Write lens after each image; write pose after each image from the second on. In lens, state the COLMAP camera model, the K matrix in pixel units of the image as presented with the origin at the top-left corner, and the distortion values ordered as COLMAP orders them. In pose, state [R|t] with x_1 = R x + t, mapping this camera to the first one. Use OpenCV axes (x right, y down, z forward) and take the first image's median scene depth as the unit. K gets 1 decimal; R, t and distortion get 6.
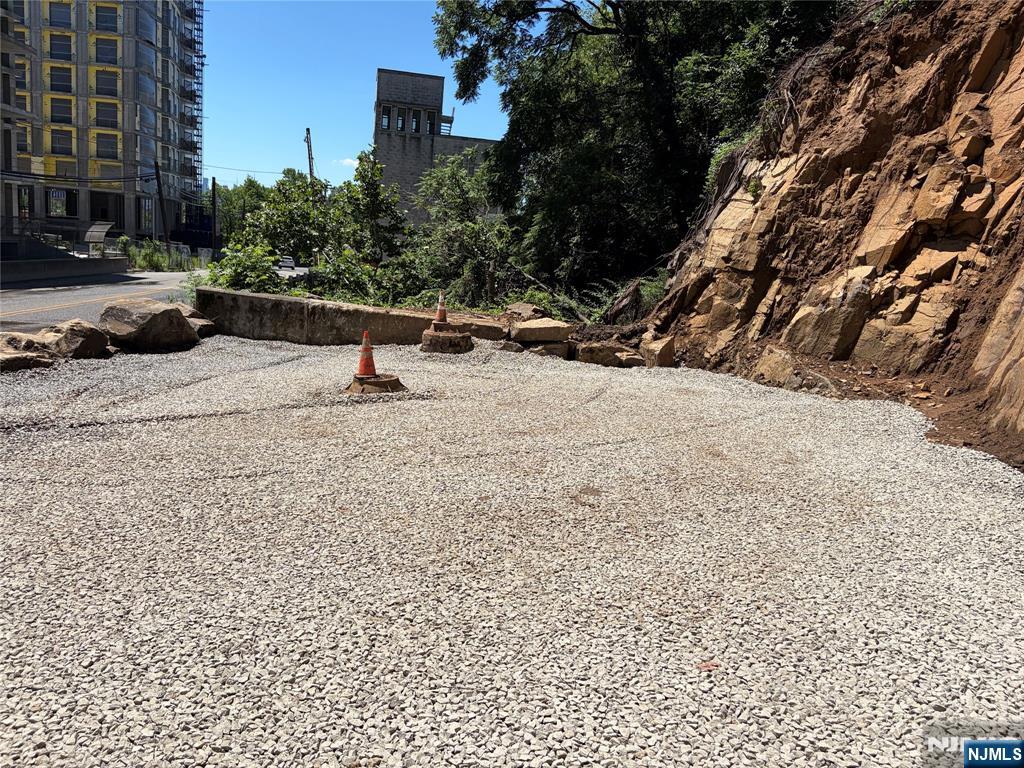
lens RADIAL K [[776.2, 0, 510.6], [0, 776.2, 379.1], [0, 0, 1]] dist [0.050291, -0.049154]
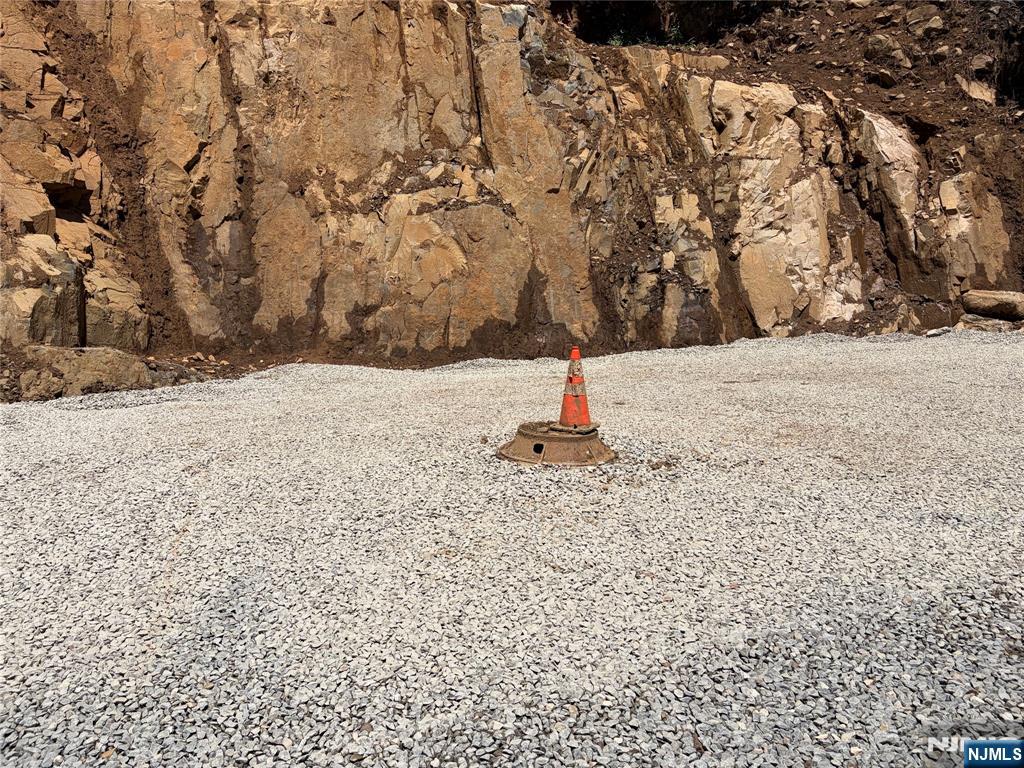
lens RADIAL K [[776.2, 0, 510.6], [0, 776.2, 379.1], [0, 0, 1]] dist [0.050291, -0.049154]
pose [[-0.522687, -0.133077, 0.842074, -0.449709], [0.101799, 0.970932, 0.216629, -0.115366], [-0.846425, 0.198951, -0.493947, 0.931687]]
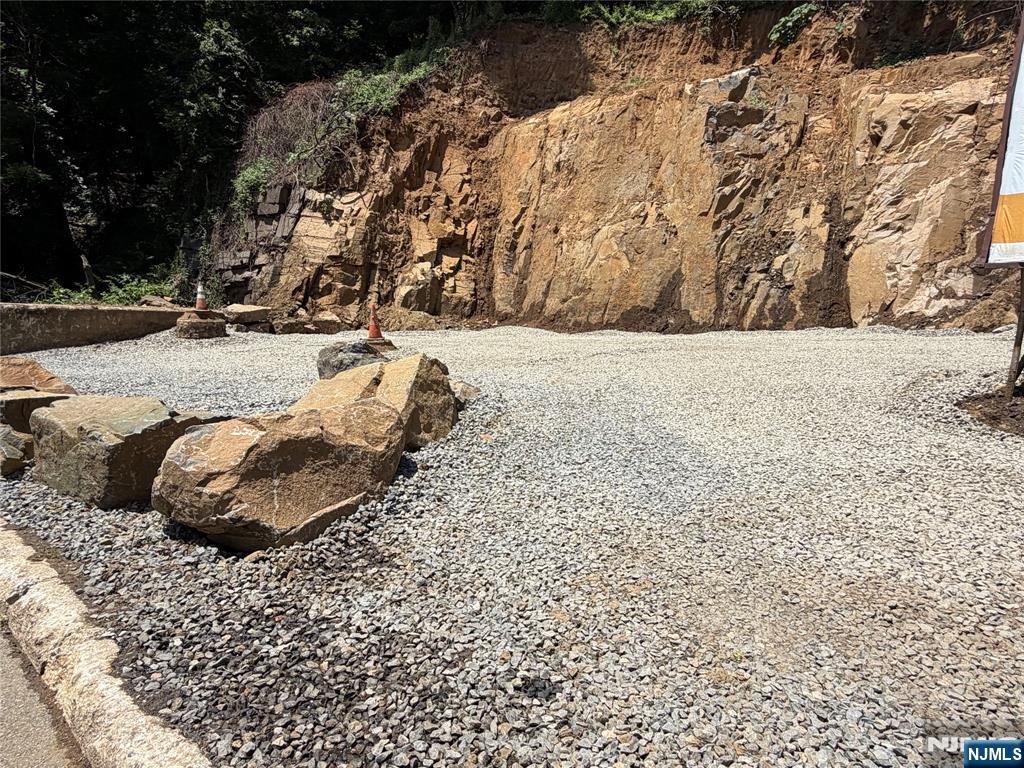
lens RADIAL K [[626.2, 0, 518.4], [0, 626.2, 388.2], [0, 0, 1]] dist [0.001245, -0.001531]
pose [[0.337587, -0.177881, 0.924334, -0.787779], [0.141799, 0.980386, 0.136880, -0.024538], [-0.930552, 0.084861, 0.356189, 0.283658]]
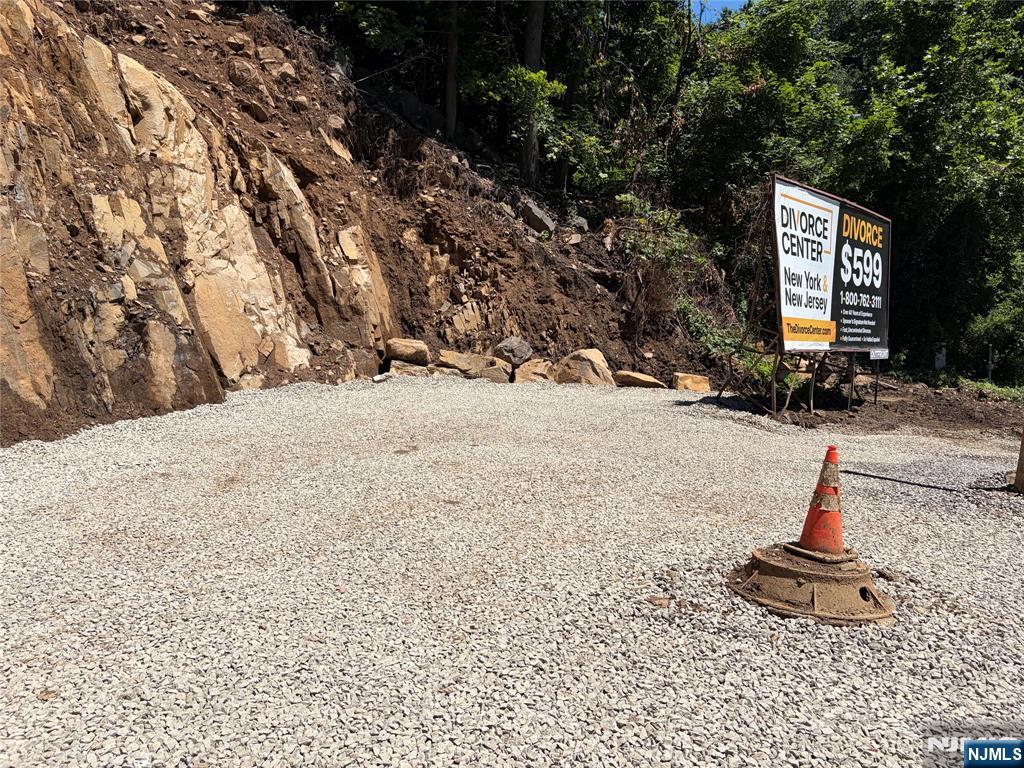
lens RADIAL K [[776.2, 0, 510.6], [0, 776.2, 379.1], [0, 0, 1]] dist [0.050291, -0.049154]
pose [[-0.993302, -0.075816, -0.087194, 0.011911], [-0.091478, 0.977004, 0.192600, -0.114625], [0.070587, 0.199286, -0.977396, 0.983564]]
